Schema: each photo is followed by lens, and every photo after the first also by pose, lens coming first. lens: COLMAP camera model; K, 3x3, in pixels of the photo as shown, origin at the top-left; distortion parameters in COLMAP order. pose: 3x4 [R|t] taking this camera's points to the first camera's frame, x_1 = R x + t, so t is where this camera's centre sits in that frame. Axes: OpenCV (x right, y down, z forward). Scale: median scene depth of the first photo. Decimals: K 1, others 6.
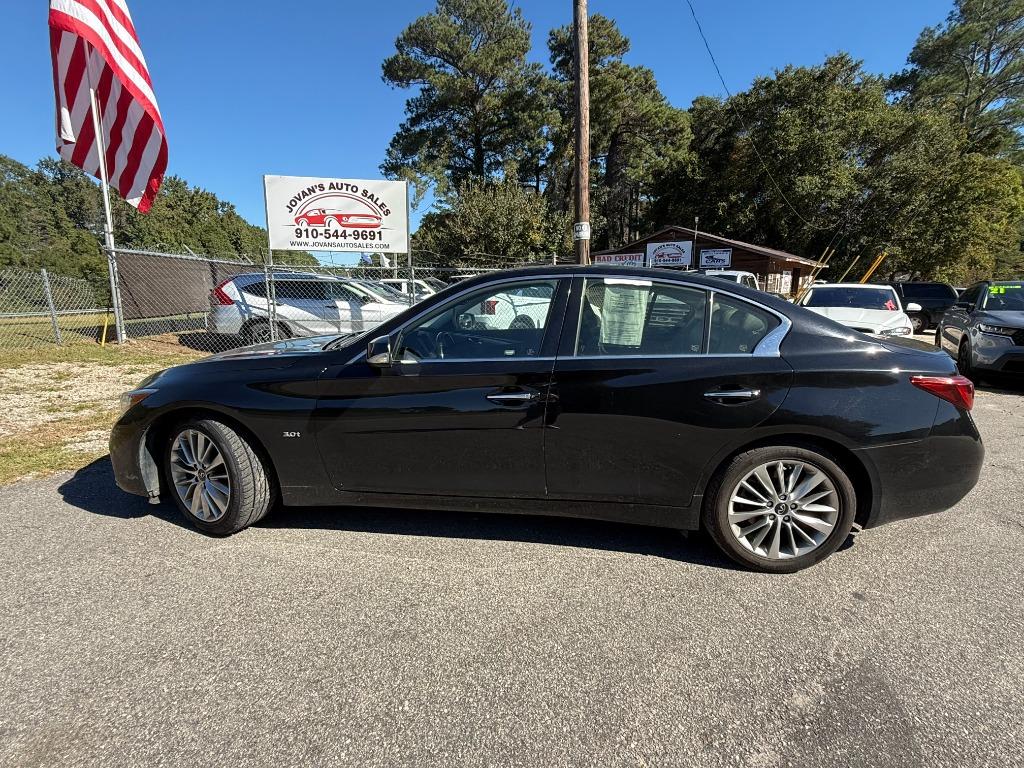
lens RADIAL K [[482.0, 0, 516.6], [0, 482.0, 386.3], [0, 0, 1]] dist [-0.003006, 0.000984]
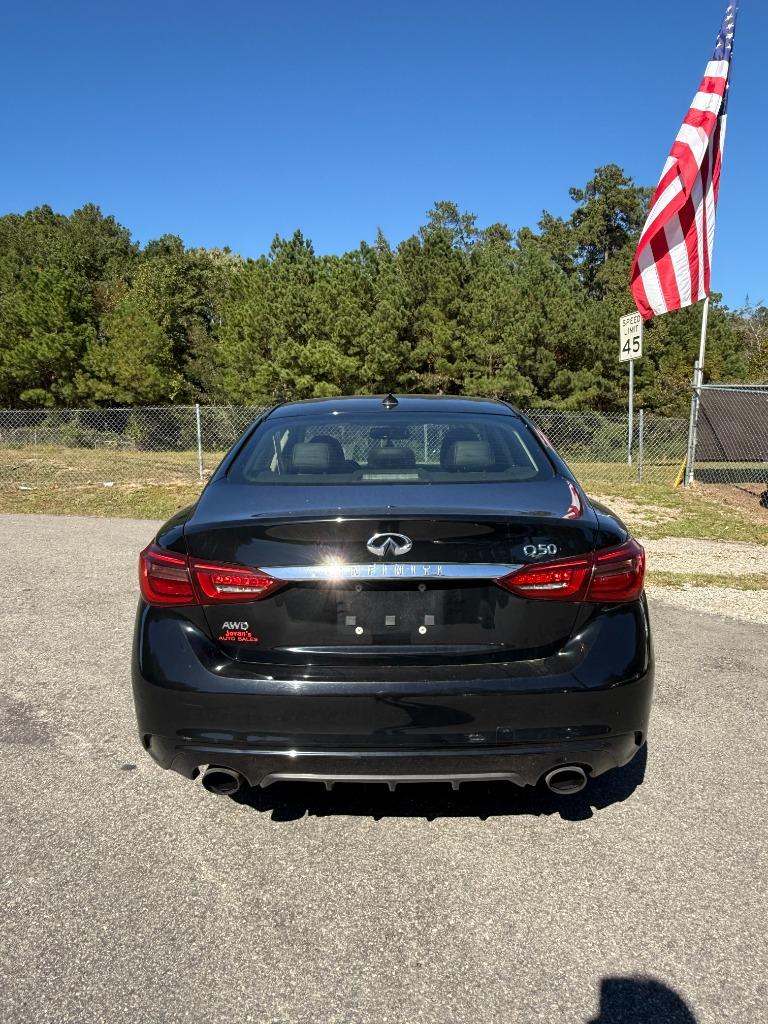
lens RADIAL K [[708.2, 0, 383.8], [0, 708.2, 514.2], [0, 0, 1]] dist [-0.005863, 0.005477]
pose [[0.063155, 0.113561, -0.991522, 0.492018], [-0.194103, 0.975931, 0.099412, -0.055033], [0.978946, 0.186179, 0.083678, 0.302469]]
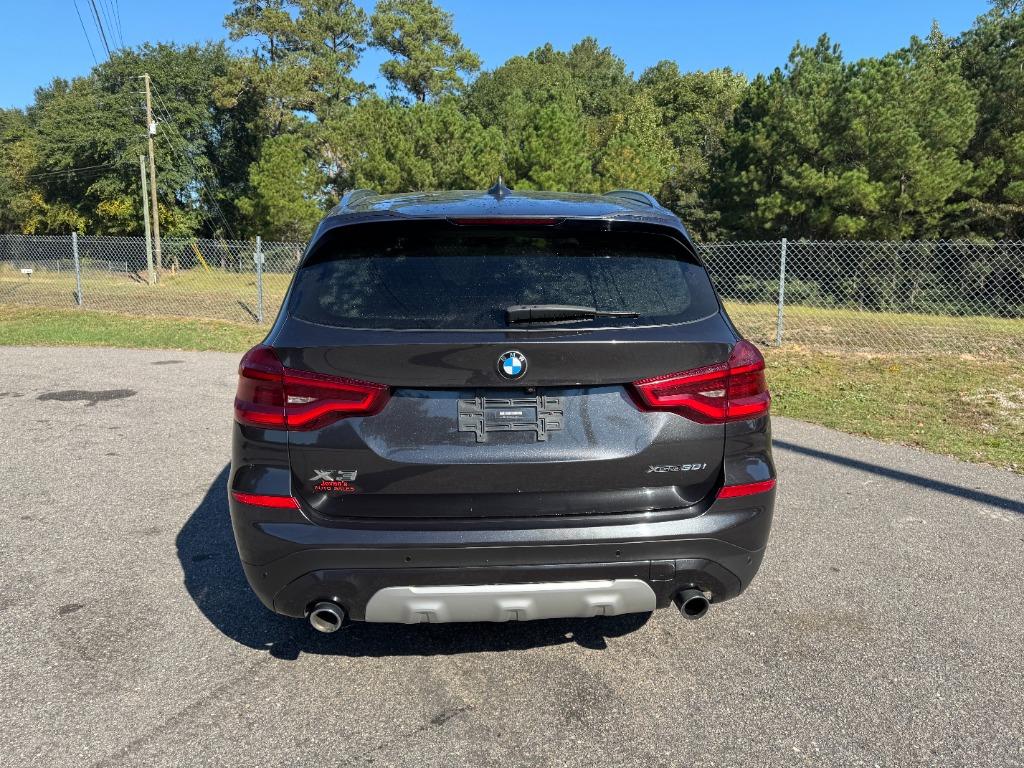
lens RADIAL K [[724.3, 0, 513.9], [0, 724.3, 385.6], [0, 0, 1]] dist [0.033910, -0.033522]
pose [[-0.385190, 0.137839, -0.912485, 0.183484], [-0.196844, 0.953754, 0.227167, -0.021881], [0.901599, 0.267120, -0.340244, 0.102750]]
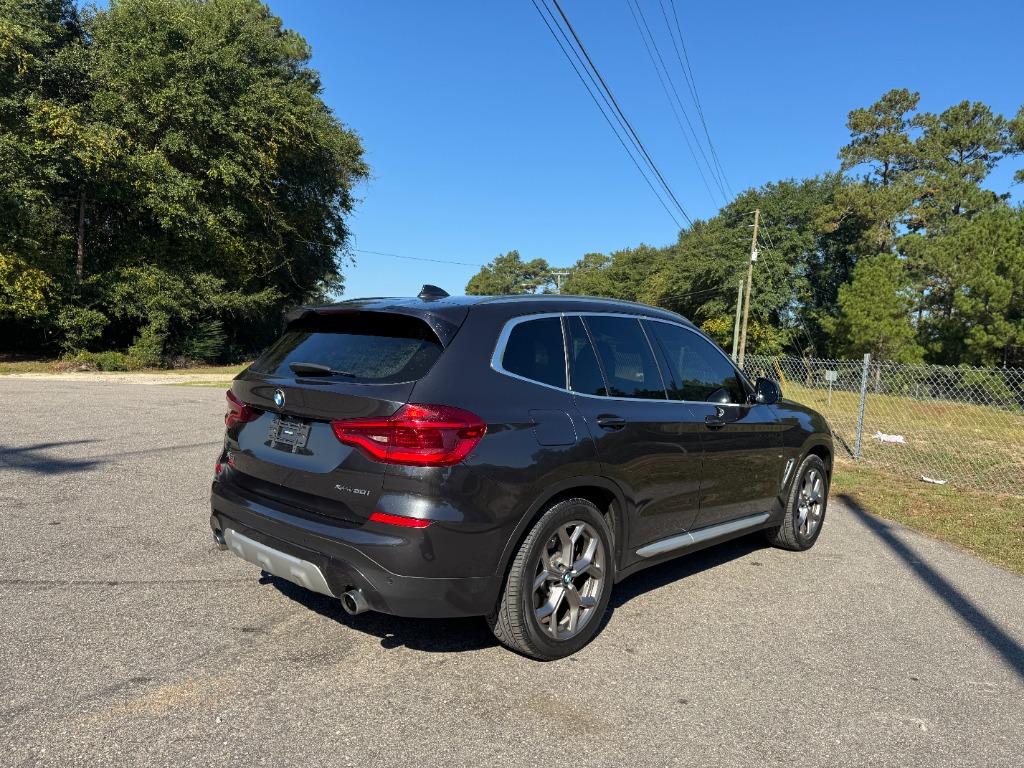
lens RADIAL K [[724.3, 0, 506.5], [0, 724.3, 384.8], [0, 0, 1]] dist [0.033910, -0.033522]
pose [[-0.928488, -0.067742, -0.365132, 0.019025], [-0.156784, 0.962805, 0.220056, -0.062915], [0.336644, 0.261566, -0.904574, 0.369500]]
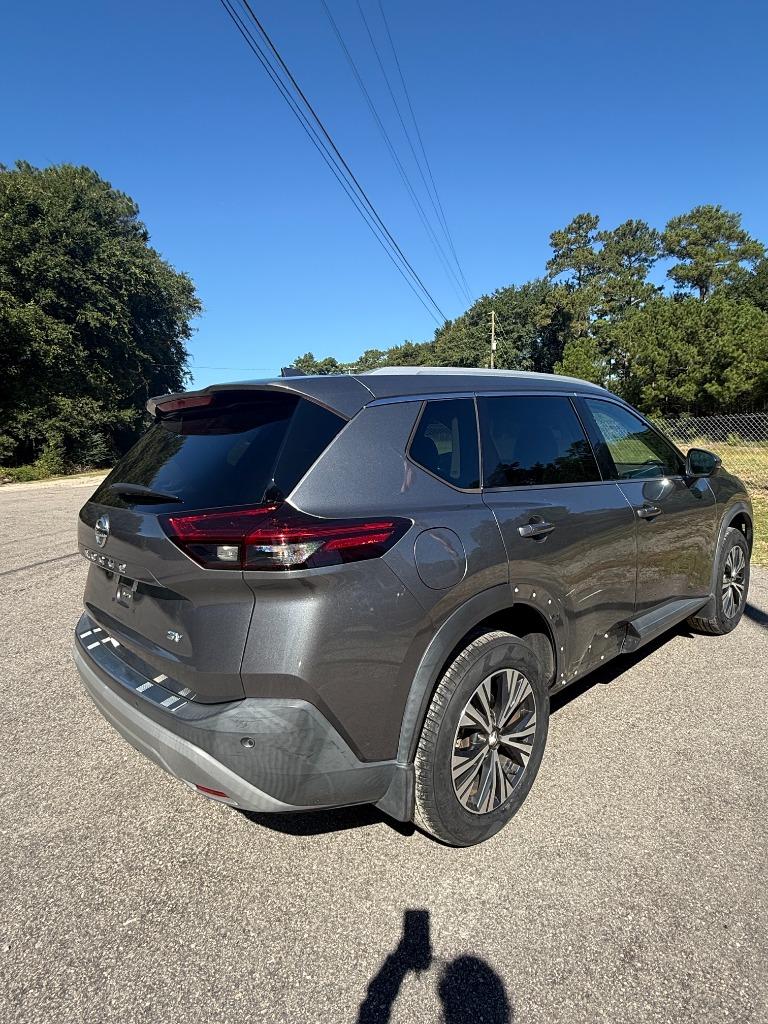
lens RADIAL K [[559.6, 0, 383.2], [0, 559.6, 508.0], [0, 0, 1]] dist [0.001821, -0.001858]
pose [[-0.877027, 0.071378, -0.475110, 0.233131], [-0.083047, 0.951493, 0.296249, -0.121689], [0.473209, 0.299275, -0.828558, 0.545623]]
